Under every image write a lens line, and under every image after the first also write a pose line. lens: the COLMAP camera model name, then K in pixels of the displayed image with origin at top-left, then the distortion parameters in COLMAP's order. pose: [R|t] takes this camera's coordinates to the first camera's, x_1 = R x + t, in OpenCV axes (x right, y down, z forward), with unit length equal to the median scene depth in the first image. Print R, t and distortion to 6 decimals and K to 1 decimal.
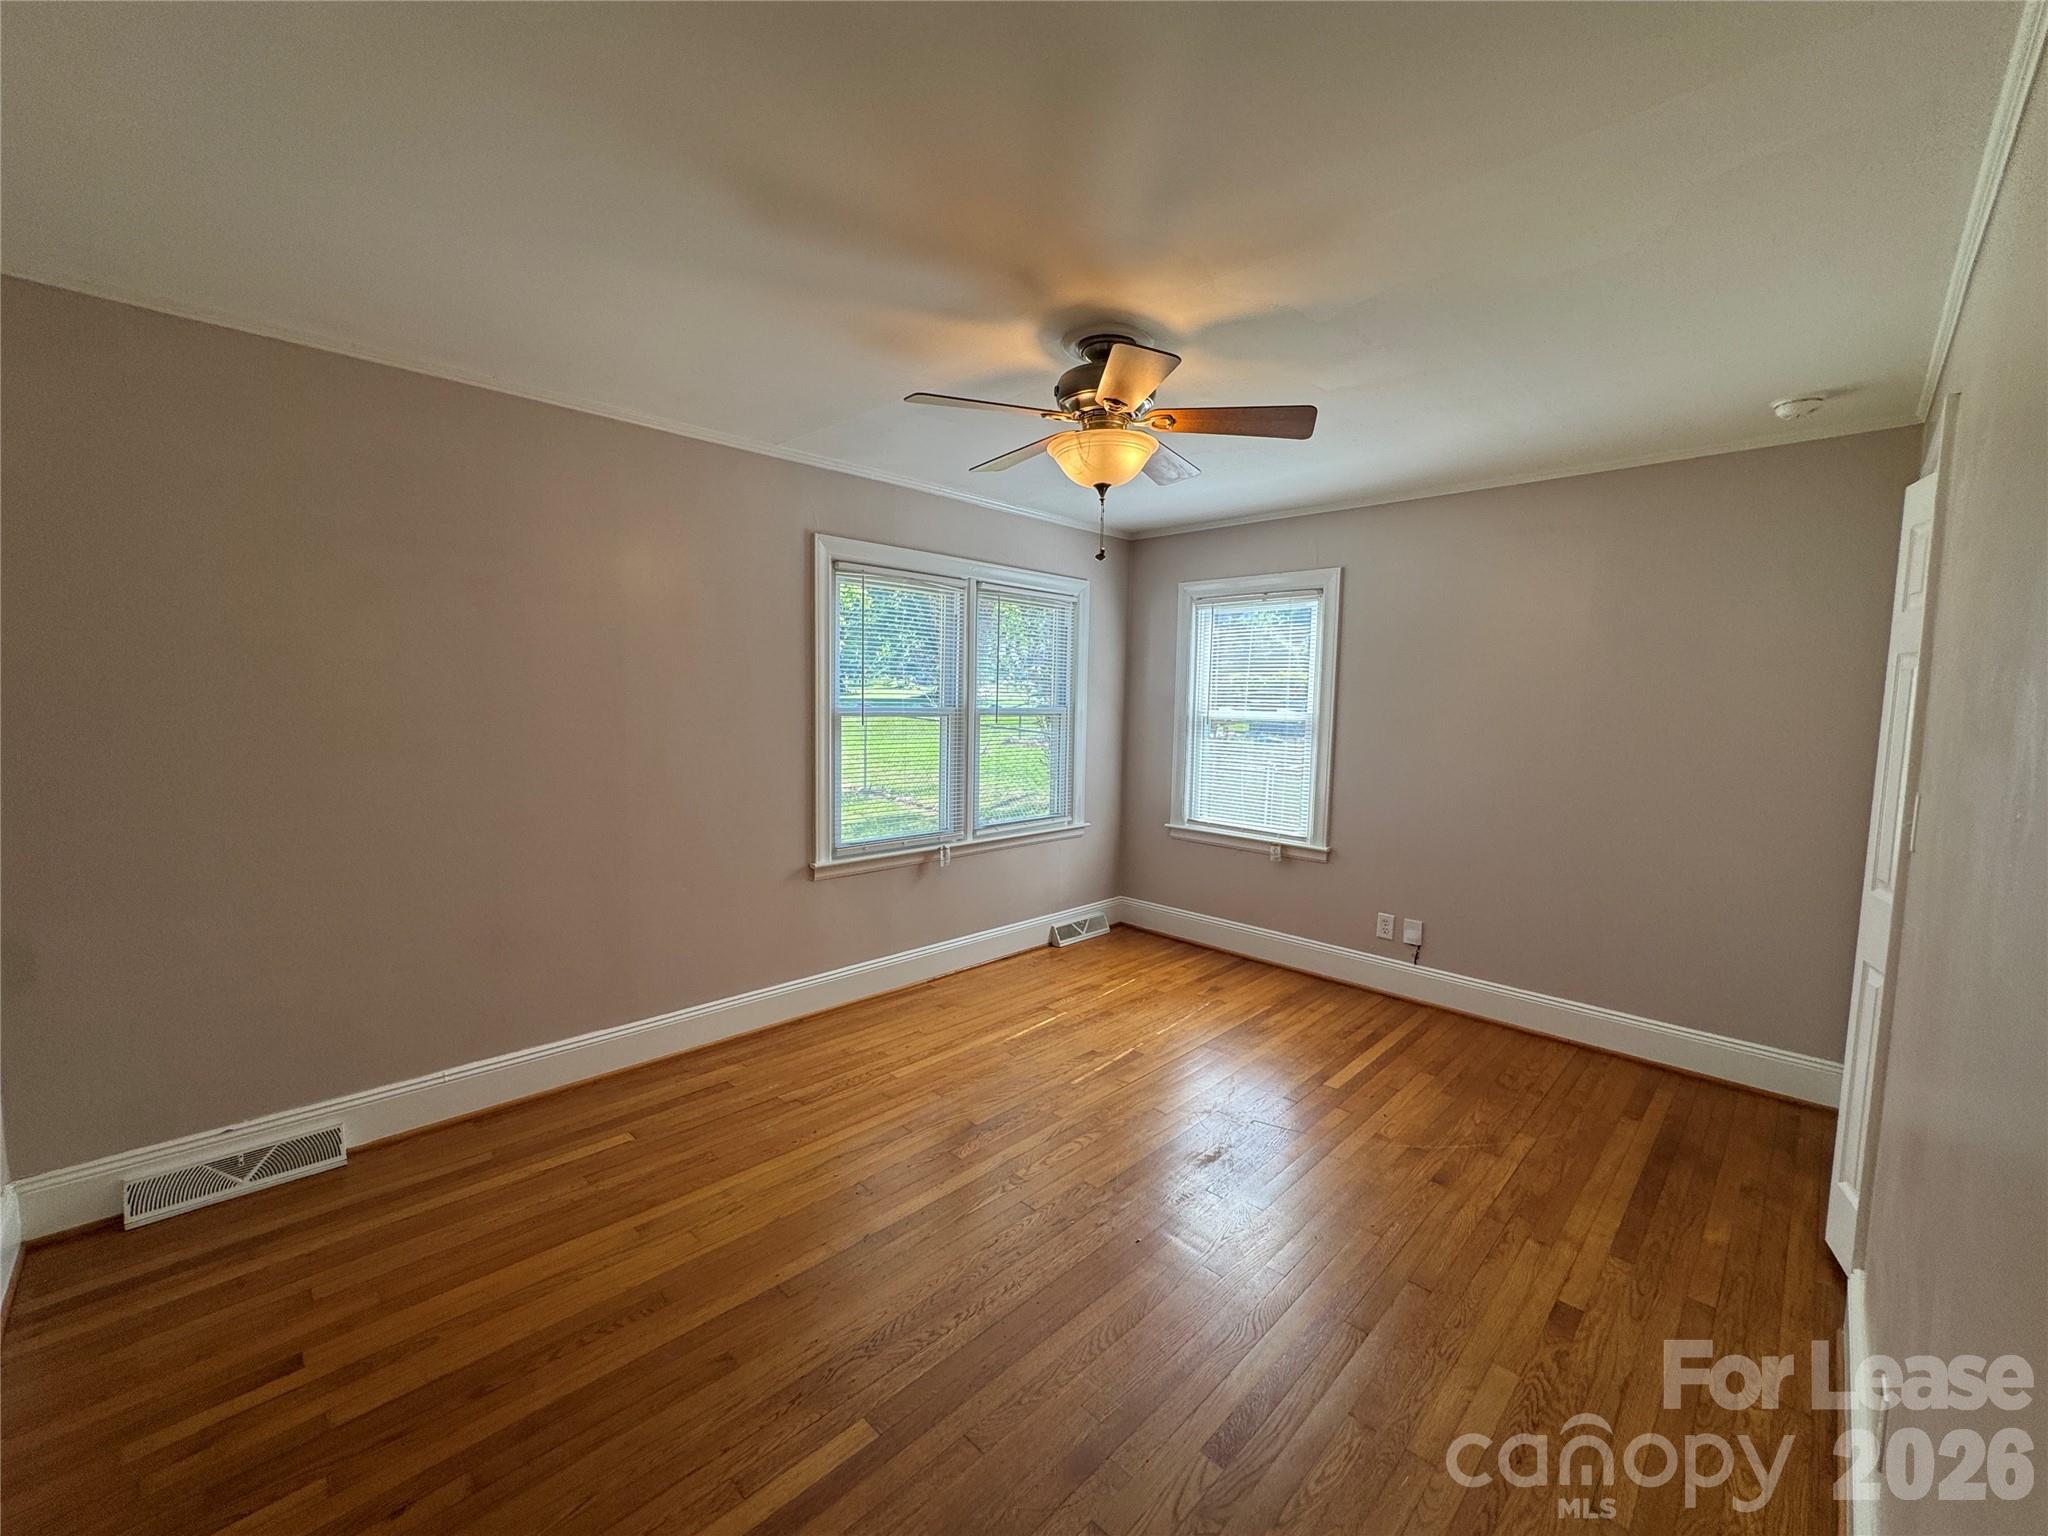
lens RADIAL K [[821.7, 0, 1021.6], [0, 821.7, 761.5], [0, 0, 1]] dist [0.003781, -0.000353]
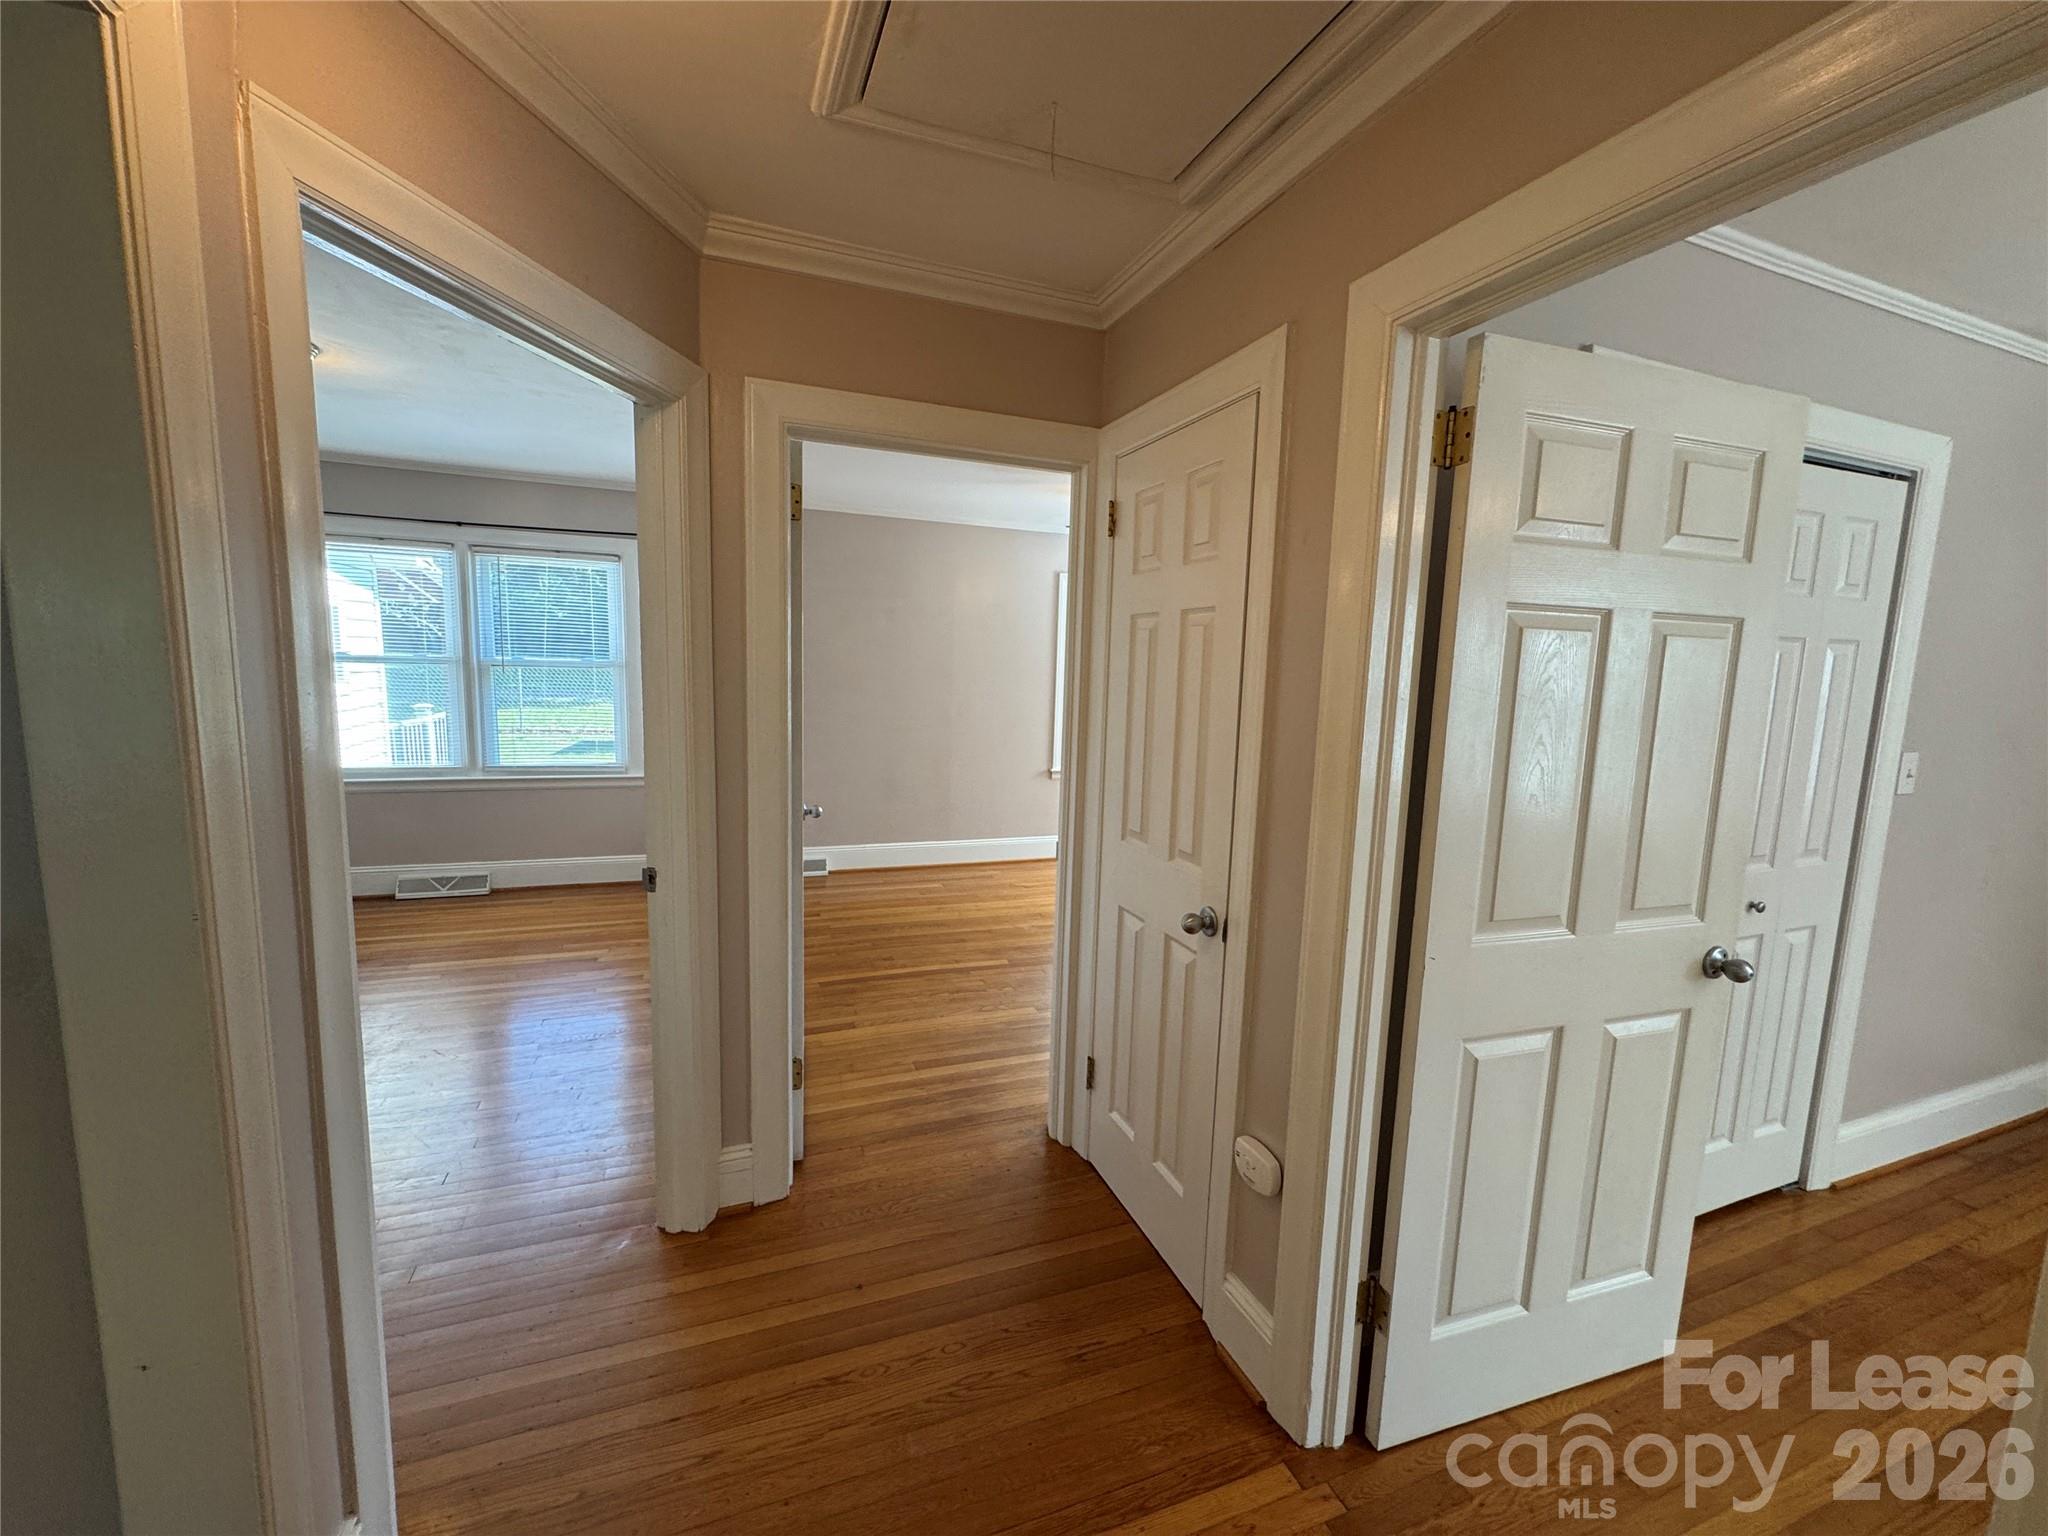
lens RADIAL K [[821.7, 0, 1022.7], [0, 821.7, 766.3], [0, 0, 1]] dist [0.003781, -0.000353]
pose [[0.911711, 0.061405, -0.406217, 0.570689], [-0.050187, 0.998008, 0.038224, 0.089193], [0.407755, -0.014463, 0.912977, -0.848511]]
